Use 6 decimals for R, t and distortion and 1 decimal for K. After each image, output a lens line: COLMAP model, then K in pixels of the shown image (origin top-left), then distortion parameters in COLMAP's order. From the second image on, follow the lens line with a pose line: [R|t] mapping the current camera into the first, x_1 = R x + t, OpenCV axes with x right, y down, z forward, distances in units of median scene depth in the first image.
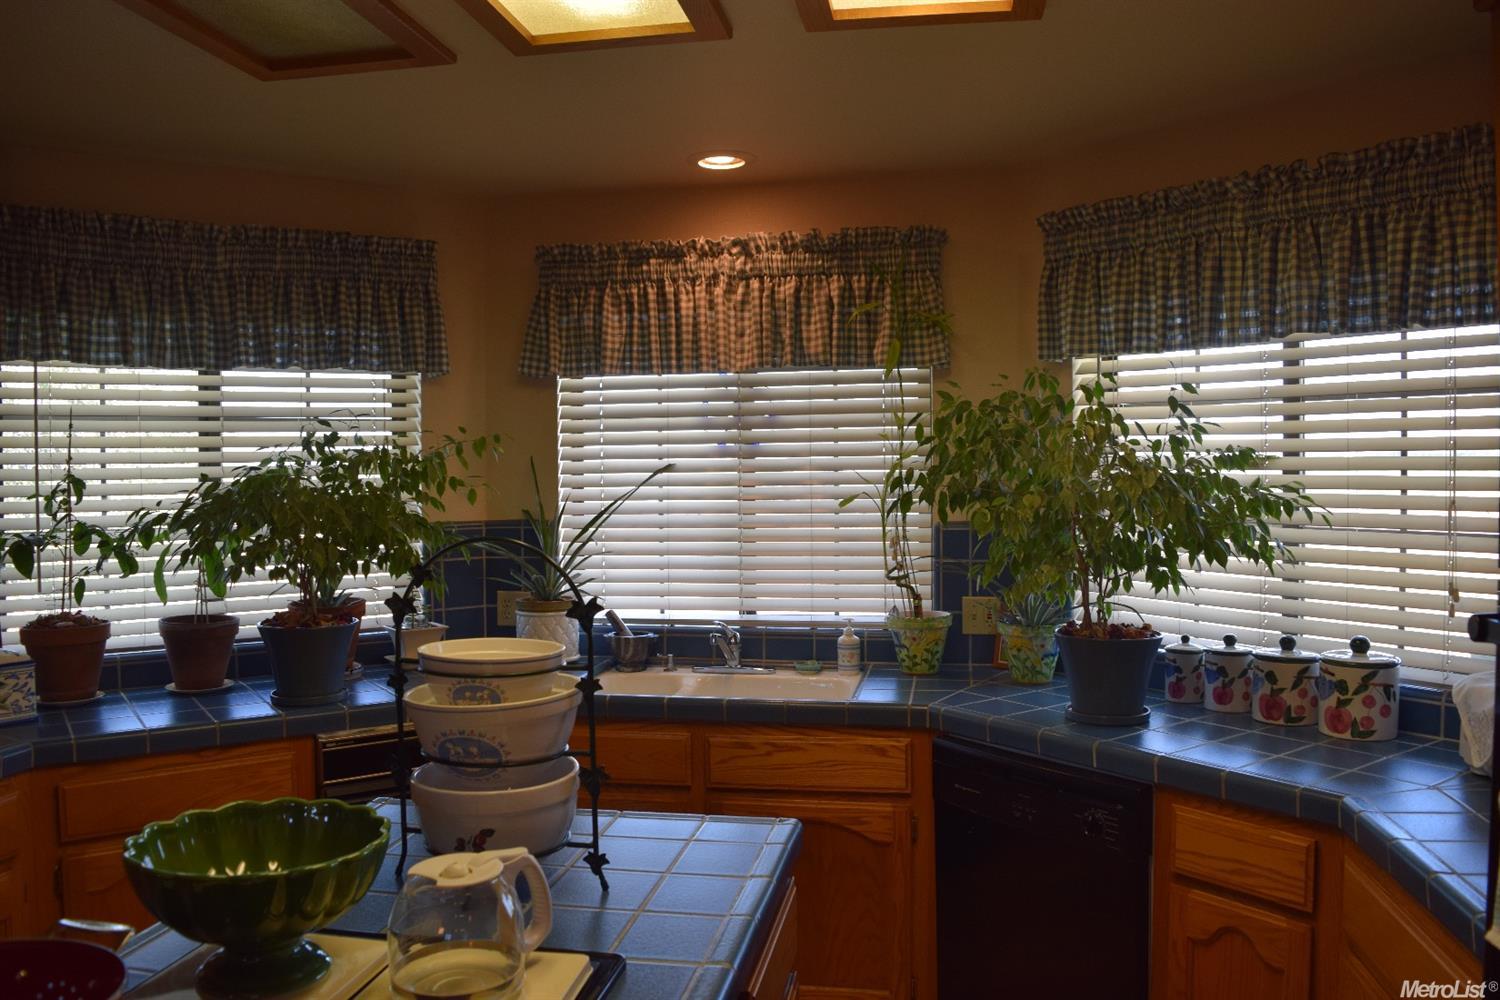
lens RADIAL K [[1188.4, 0, 755.6], [0, 1188.4, 490.1], [0, 0, 1]] dist [-0.085113, 0.003345]
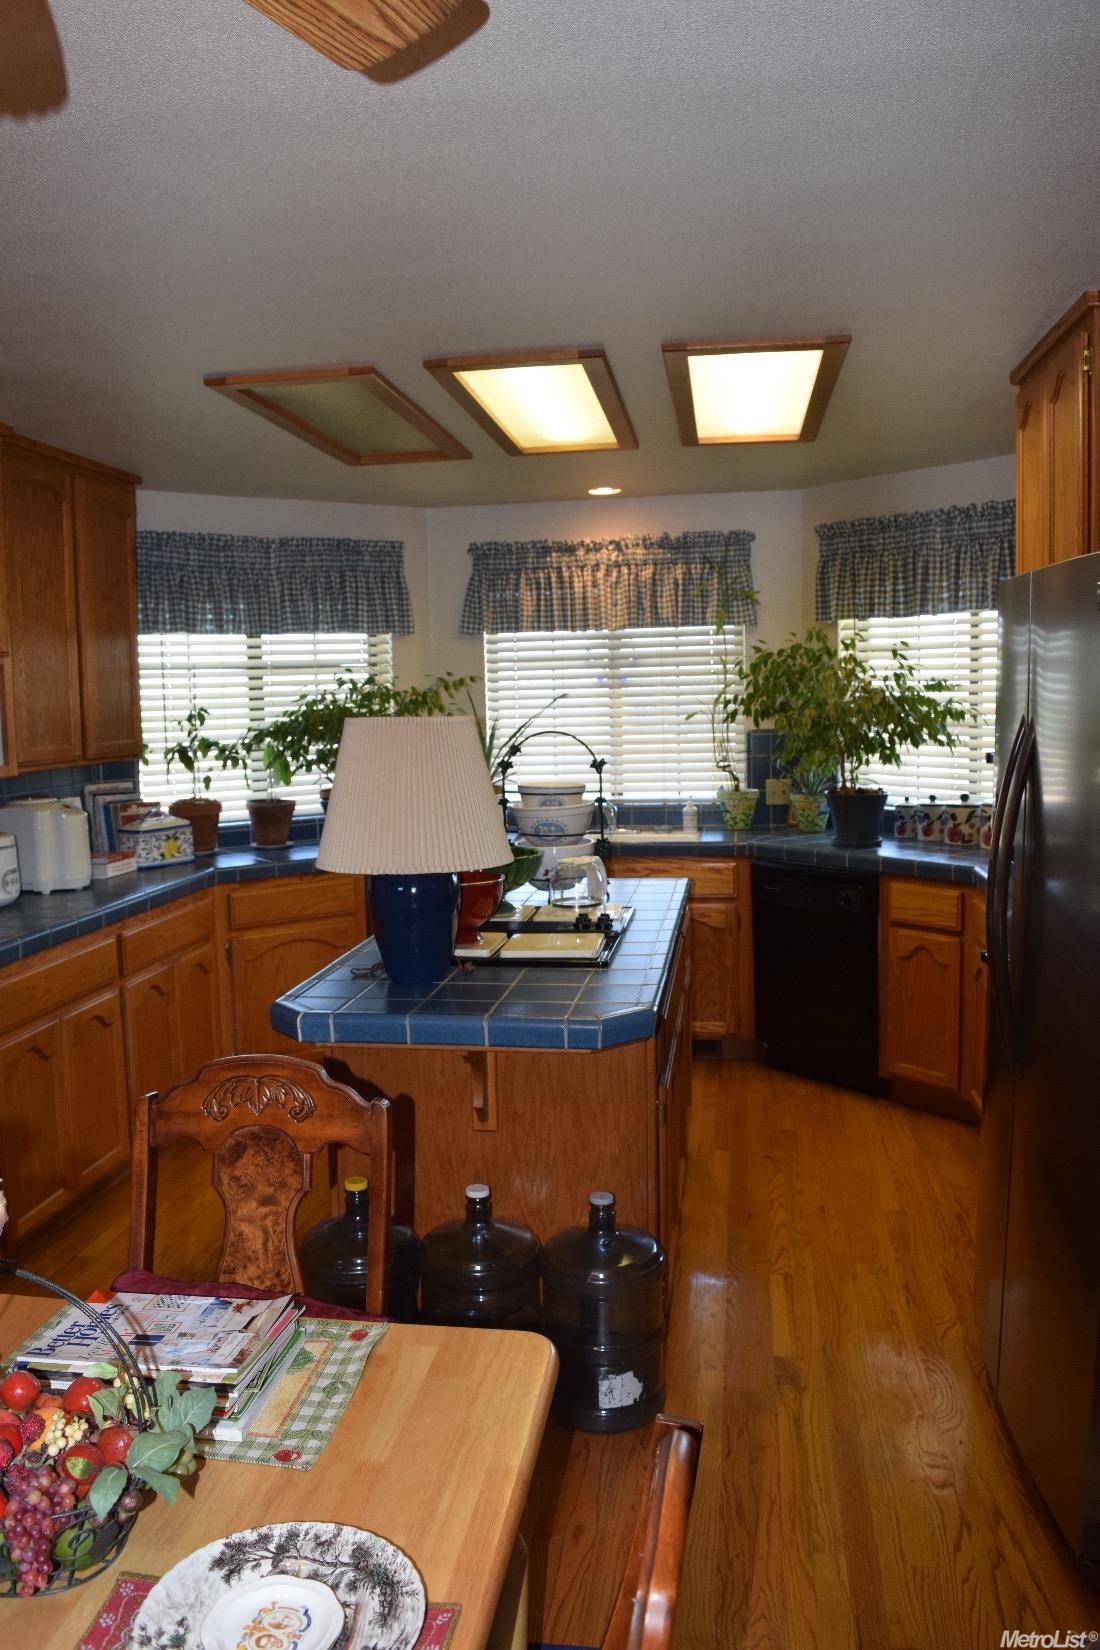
lens RADIAL K [[1307.2, 0, 544.1], [0, 1307.2, 829.8], [0, 0, 1]] dist [-0.085113, 0.003345]
pose [[0.999670, -0.018119, 0.018184, -0.159555], [0.016507, 0.996227, 0.085197, 0.009699], [-0.019659, -0.084869, 0.996198, -0.748669]]
